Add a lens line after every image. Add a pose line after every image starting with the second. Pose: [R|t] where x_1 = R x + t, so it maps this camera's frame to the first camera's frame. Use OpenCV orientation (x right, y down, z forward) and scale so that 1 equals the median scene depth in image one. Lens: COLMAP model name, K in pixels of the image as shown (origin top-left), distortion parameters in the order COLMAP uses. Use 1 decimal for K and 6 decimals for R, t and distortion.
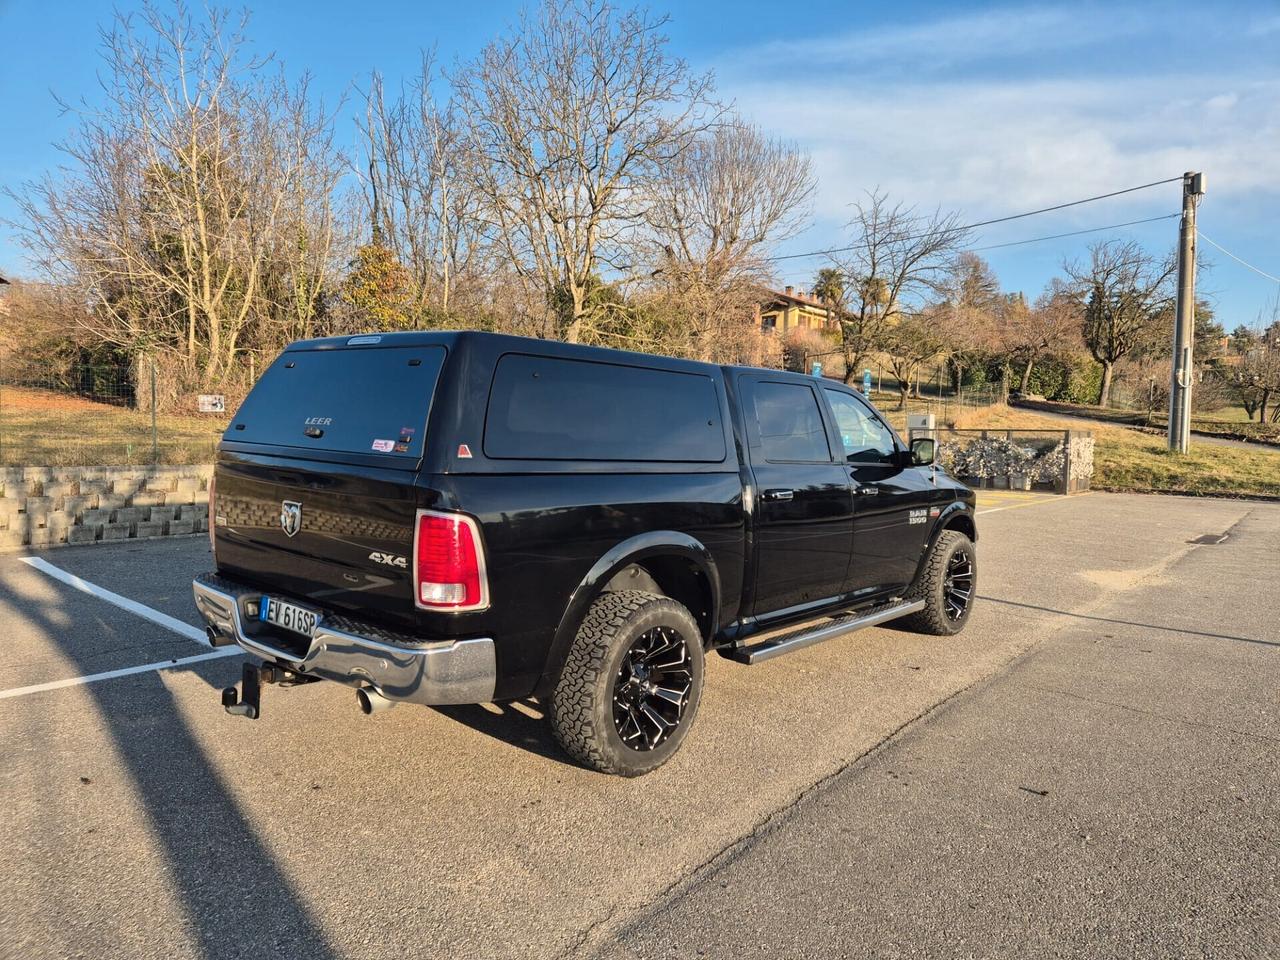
lens RADIAL K [[851.5, 0, 653.7], [0, 851.5, 490.8], [0, 0, 1]] dist [0.082575, -0.068289]
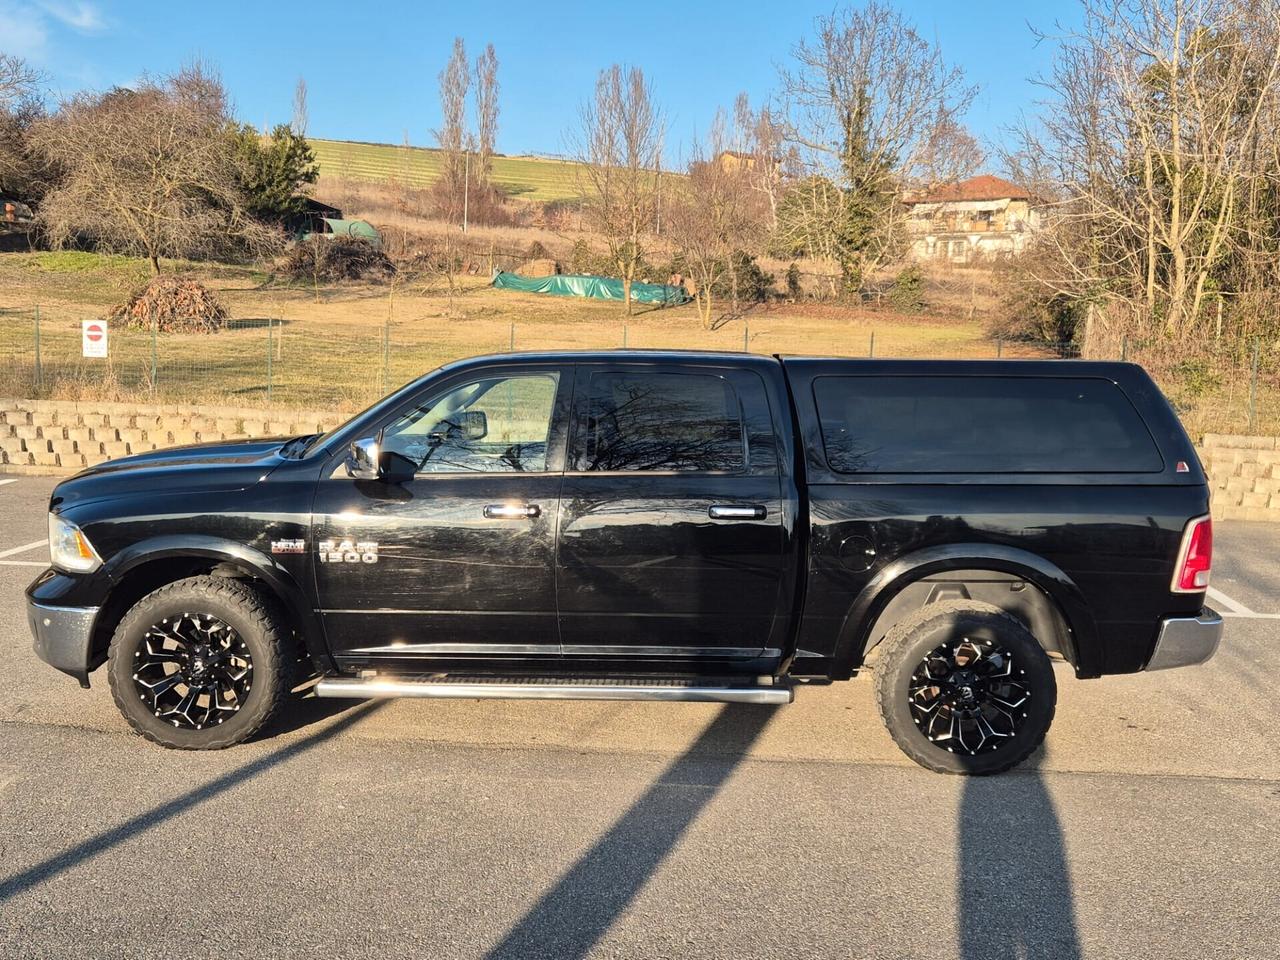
lens RADIAL K [[1267.5, 0, 641.0], [0, 1267.5, 503.1], [0, 0, 1]] dist [0.122953, -0.169201]
pose [[0.572756, 0.092765, -0.814460, 0.147208], [-0.073578, 0.995383, 0.061630, -0.005971], [0.816417, 0.024627, 0.576937, -0.066691]]
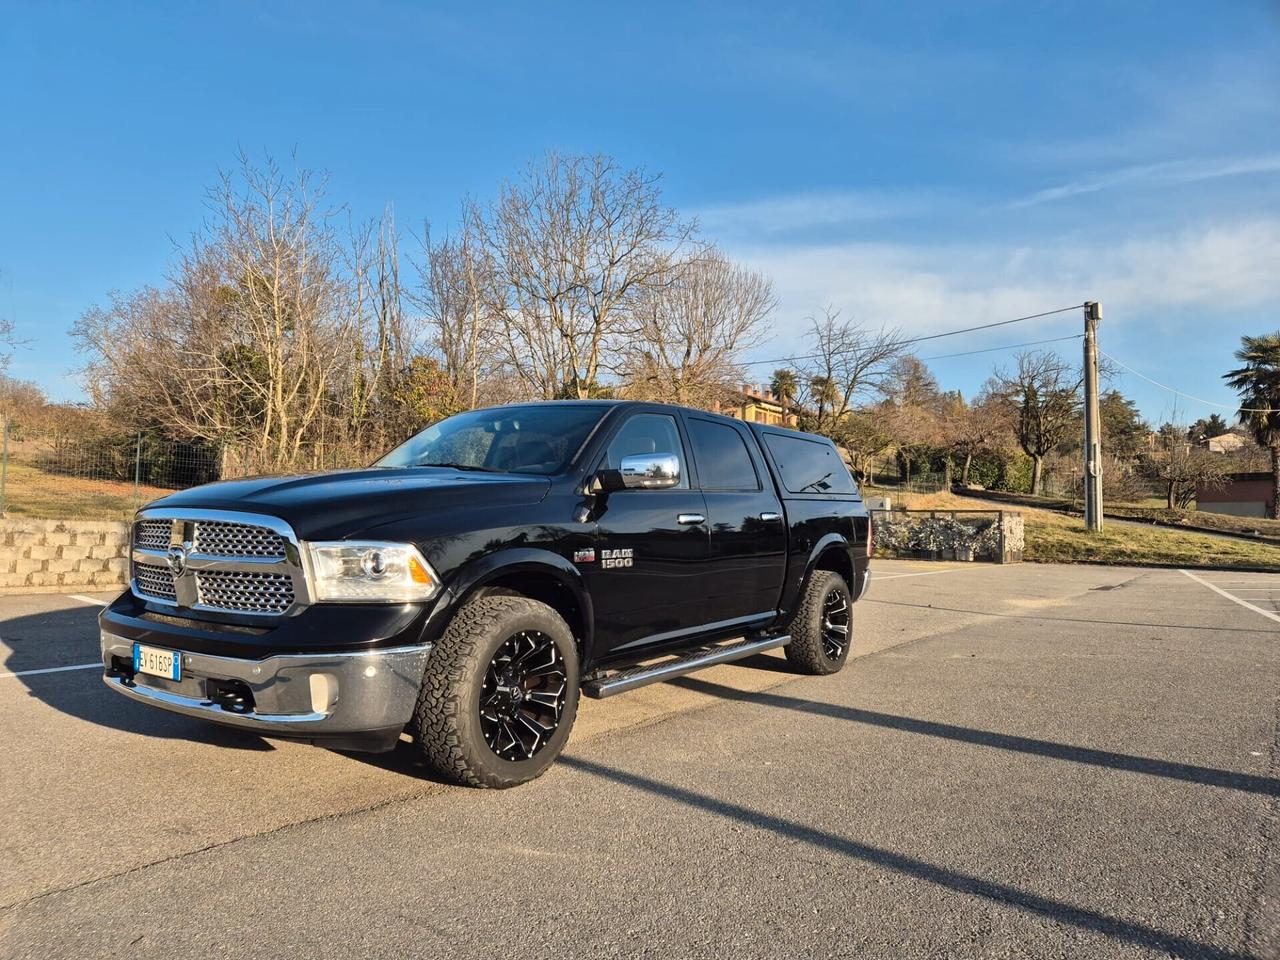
lens RADIAL K [[870.1, 0, 634.8], [0, 870.1, 486.2], [0, 0, 1]] dist [0.090924, -0.081768]
pose [[0.999154, 0.000593, 0.041131, -0.058288], [0.004083, 0.993529, -0.113502, 0.024165], [-0.040932, 0.113574, 0.992686, -0.145107]]
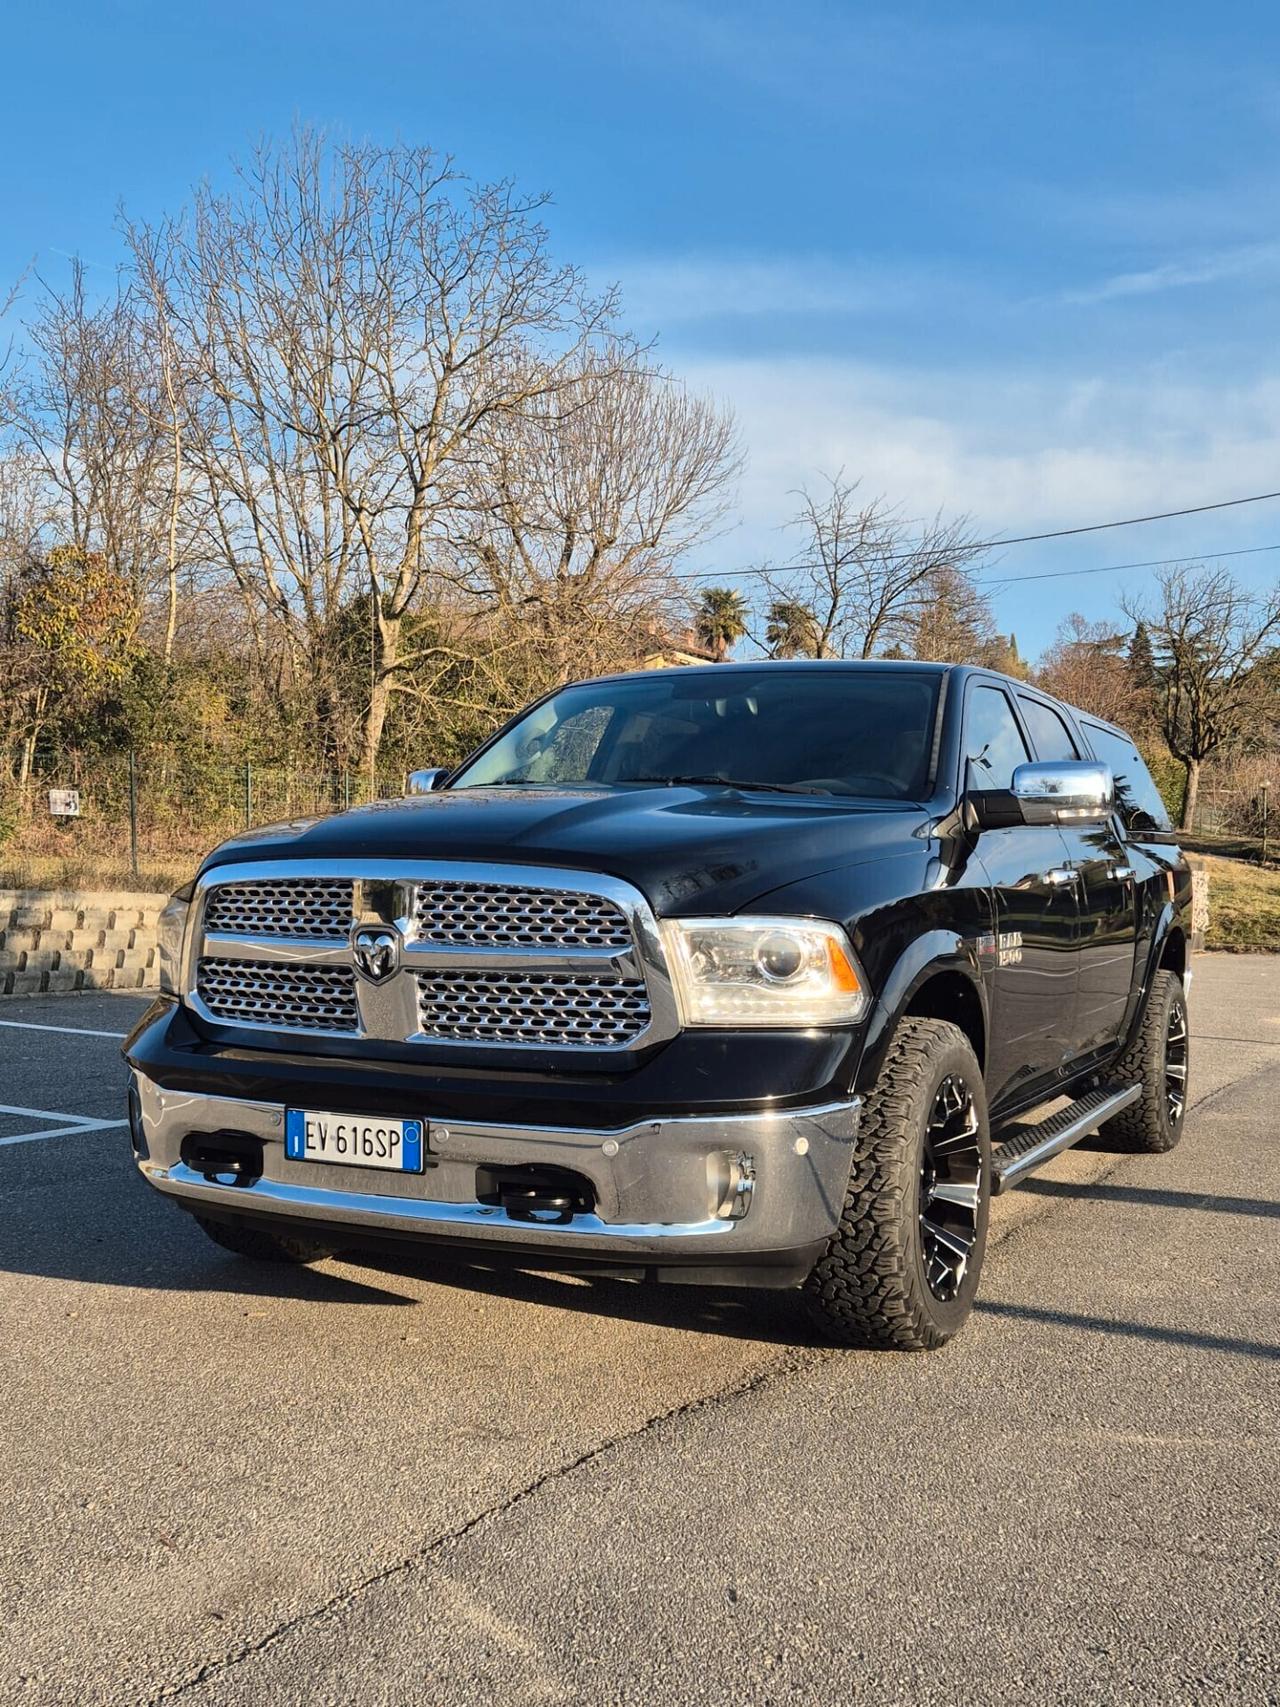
lens RADIAL K [[1703.5, 0, 660.3], [0, 1703.5, 877.7], [0, 0, 1]] dist [0.086978, -0.008895]
pose [[0.979399, -0.002700, 0.201918, -0.126447], [0.017778, 0.997181, -0.072896, 0.024167], [-0.201152, 0.074984, 0.976686, -0.150713]]
